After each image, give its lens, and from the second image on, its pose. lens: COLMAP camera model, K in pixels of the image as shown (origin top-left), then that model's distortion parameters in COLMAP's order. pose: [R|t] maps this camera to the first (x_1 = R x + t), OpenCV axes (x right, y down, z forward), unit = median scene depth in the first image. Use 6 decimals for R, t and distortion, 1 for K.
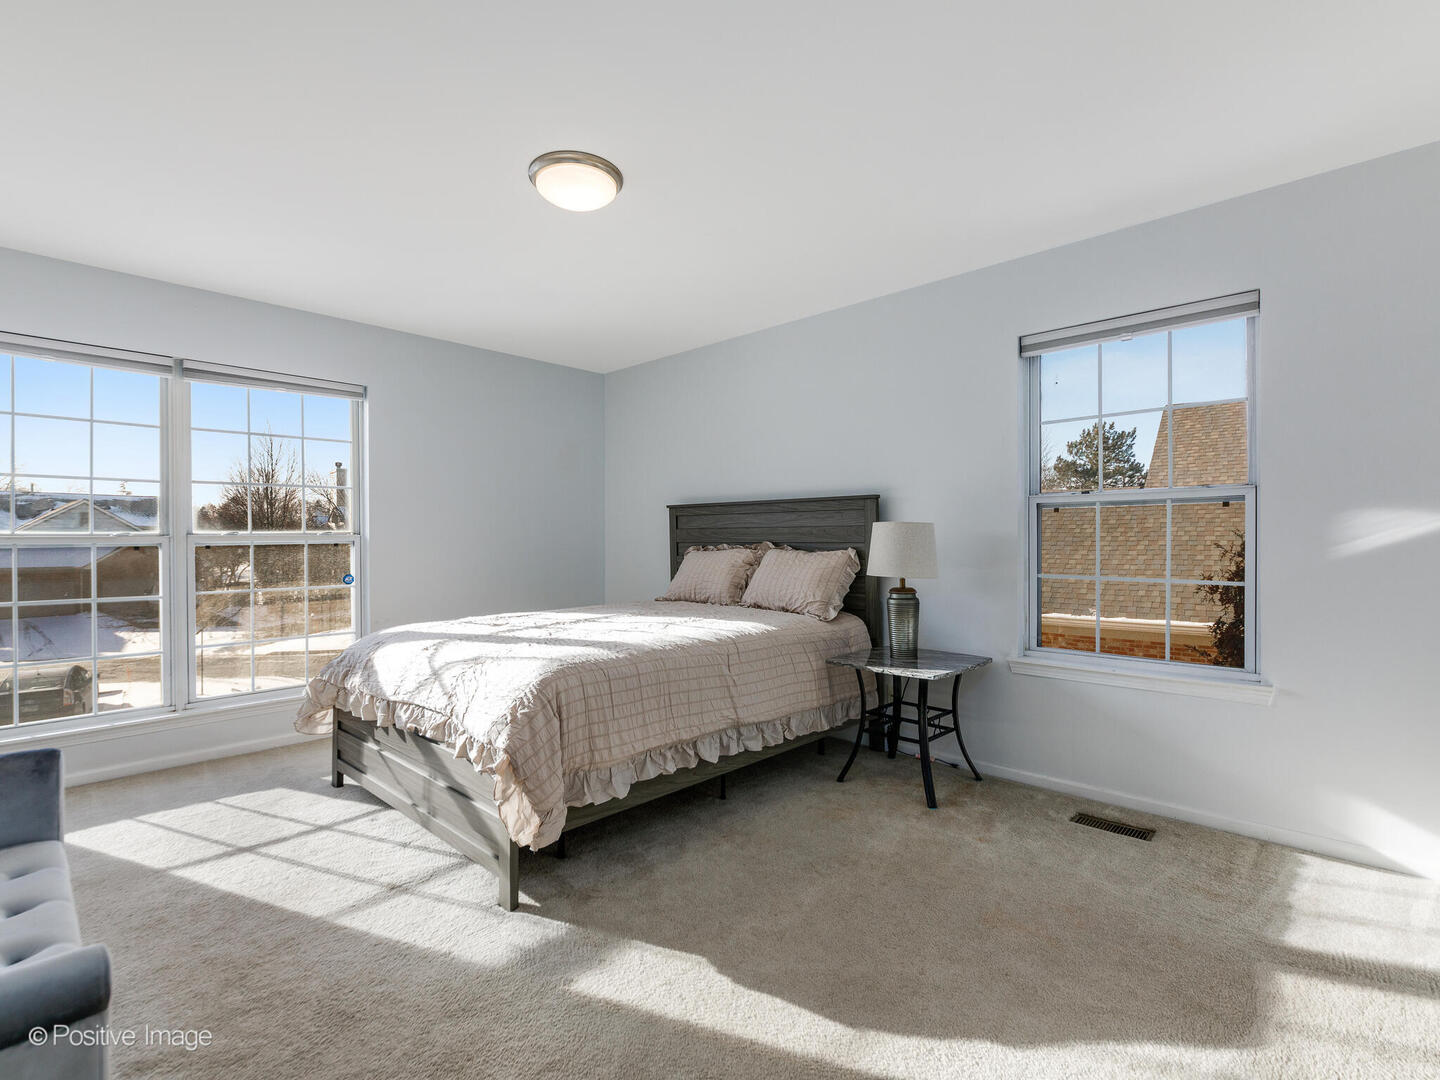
lens RADIAL K [[685.6, 0, 721.4], [0, 685.6, 543.2], [0, 0, 1]] dist [0.014301, -0.000582]
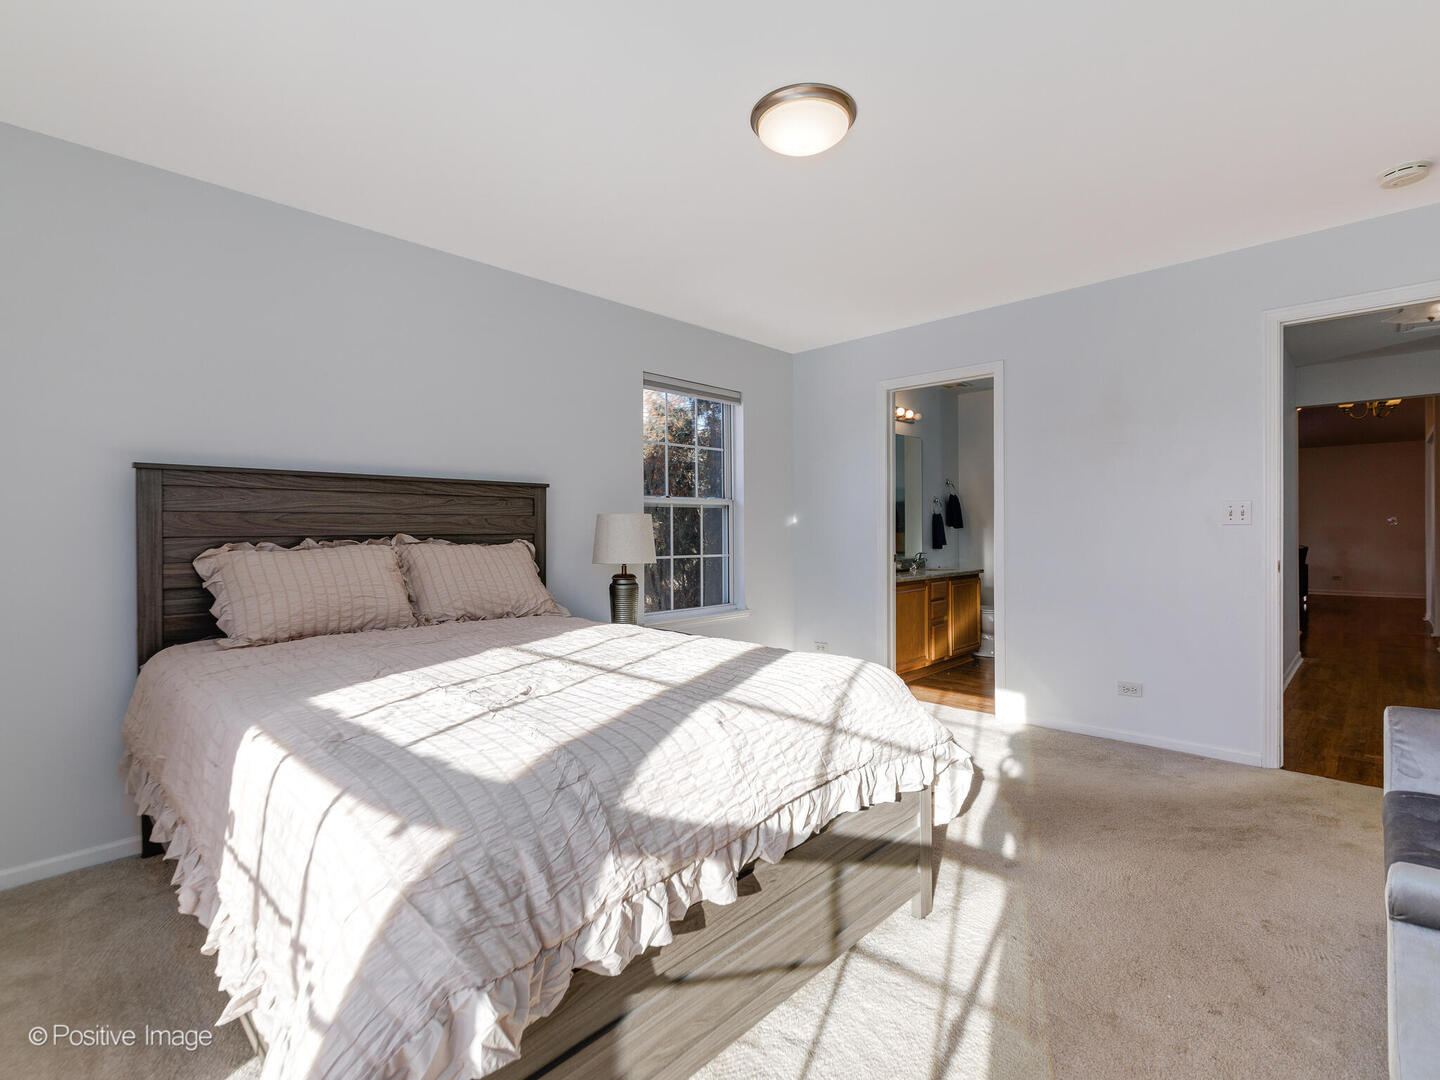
lens RADIAL K [[685.6, 0, 721.4], [0, 685.6, 543.2], [0, 0, 1]] dist [0.014301, -0.000582]
pose [[-0.010186, -0.011423, 0.999883, -0.680214], [0.015334, 0.999815, 0.011579, 0.004594], [-0.999831, 0.015450, -0.010009, 0.690678]]
